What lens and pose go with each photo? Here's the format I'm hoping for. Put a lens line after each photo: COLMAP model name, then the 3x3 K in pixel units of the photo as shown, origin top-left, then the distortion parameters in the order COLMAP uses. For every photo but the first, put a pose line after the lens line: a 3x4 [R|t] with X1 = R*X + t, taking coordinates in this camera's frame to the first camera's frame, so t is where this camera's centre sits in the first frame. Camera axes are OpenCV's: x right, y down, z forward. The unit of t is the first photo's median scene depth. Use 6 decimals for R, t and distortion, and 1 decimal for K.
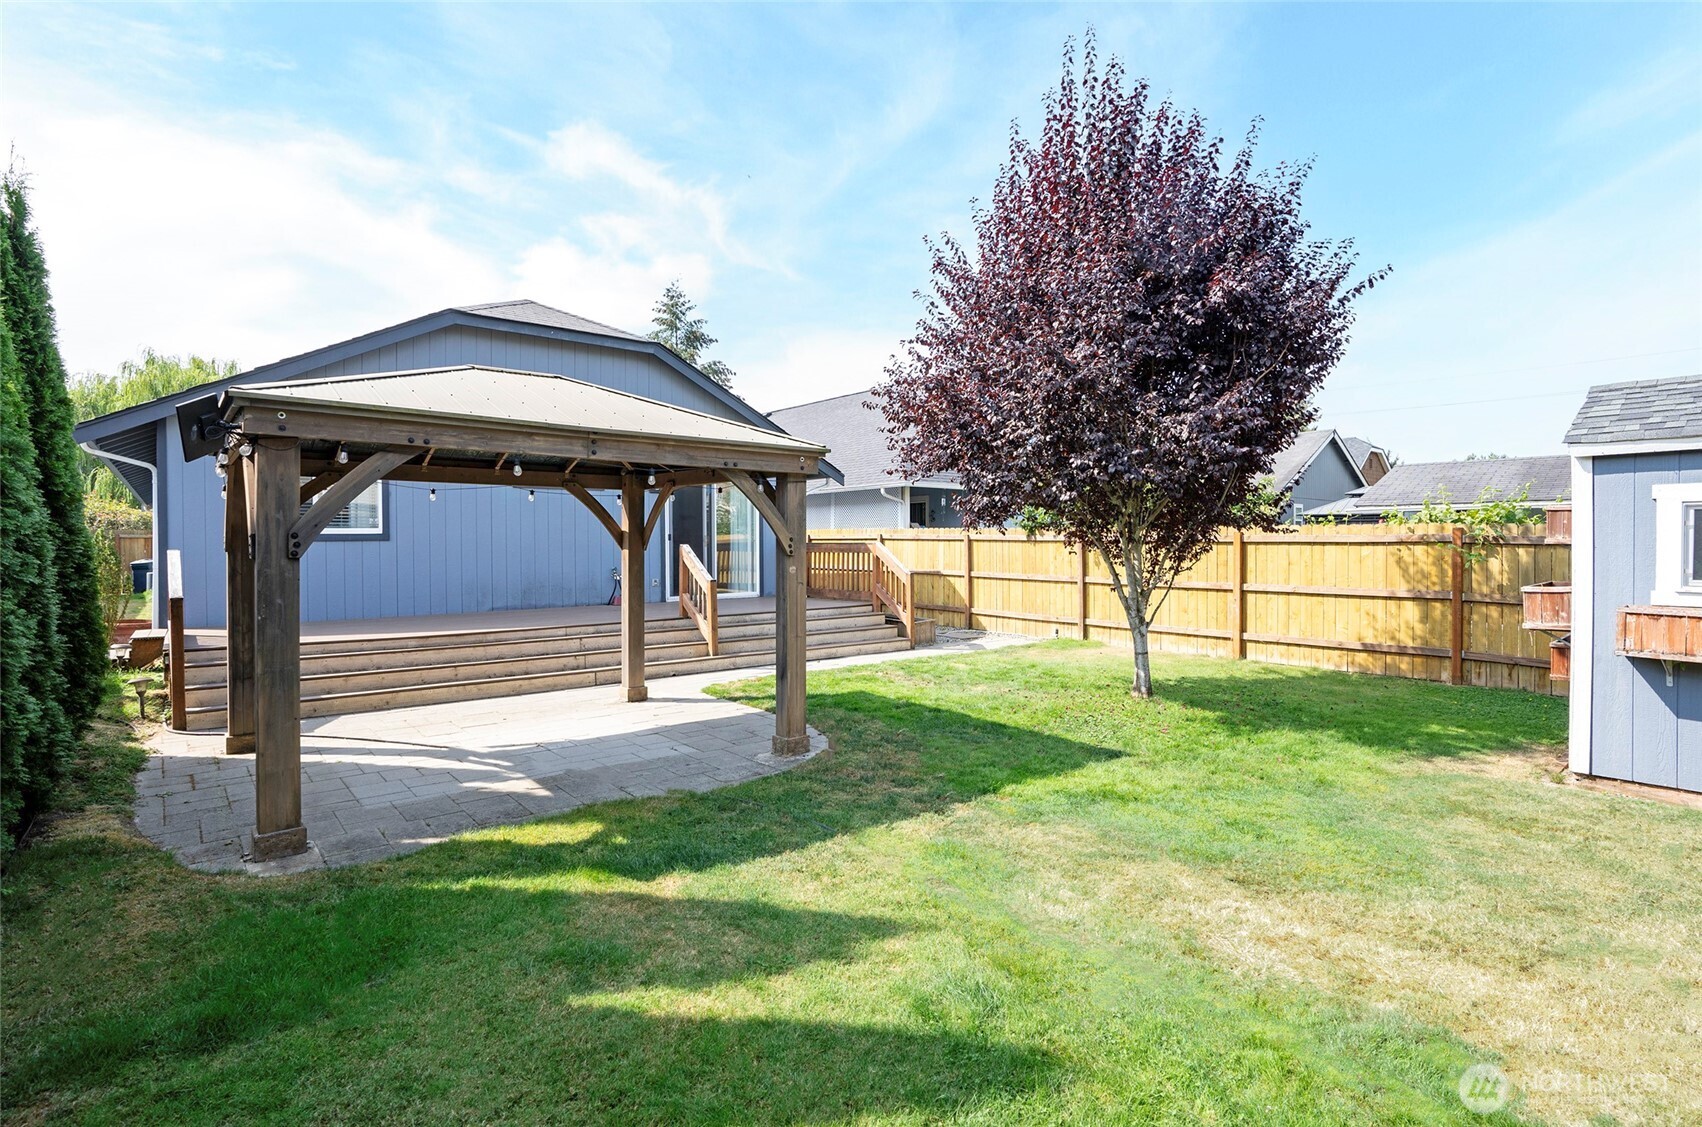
lens RADIAL K [[795.3, 0, 857.0], [0, 795.3, 550.5], [0, 0, 1]] dist [-0.067954, 0.030547]
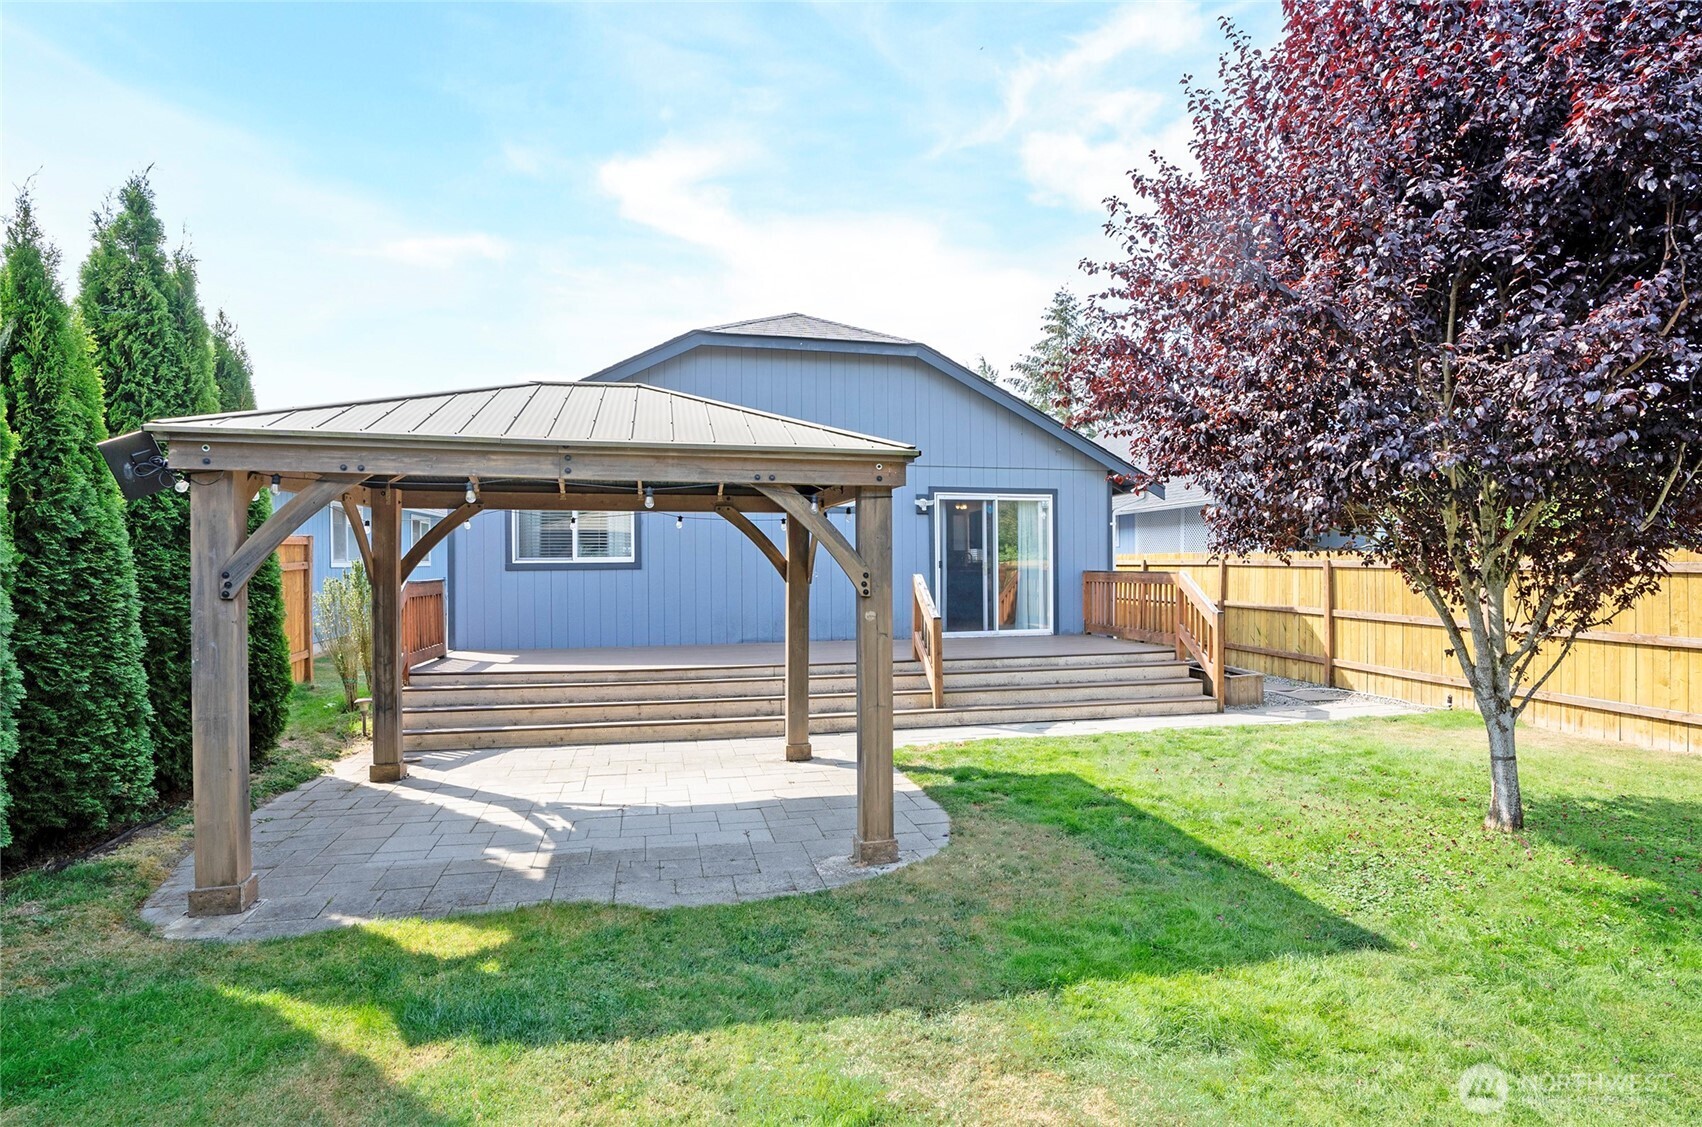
lens RADIAL K [[852.8, 0, 897.4], [0, 852.8, 568.7], [0, 0, 1]] dist [-0.076921, 0.033619]
pose [[0.902470, 0.000947, -0.430753, 0.232569], [-0.003529, 0.999980, -0.005195, -0.013175], [0.430739, 0.006209, 0.902455, 0.238807]]
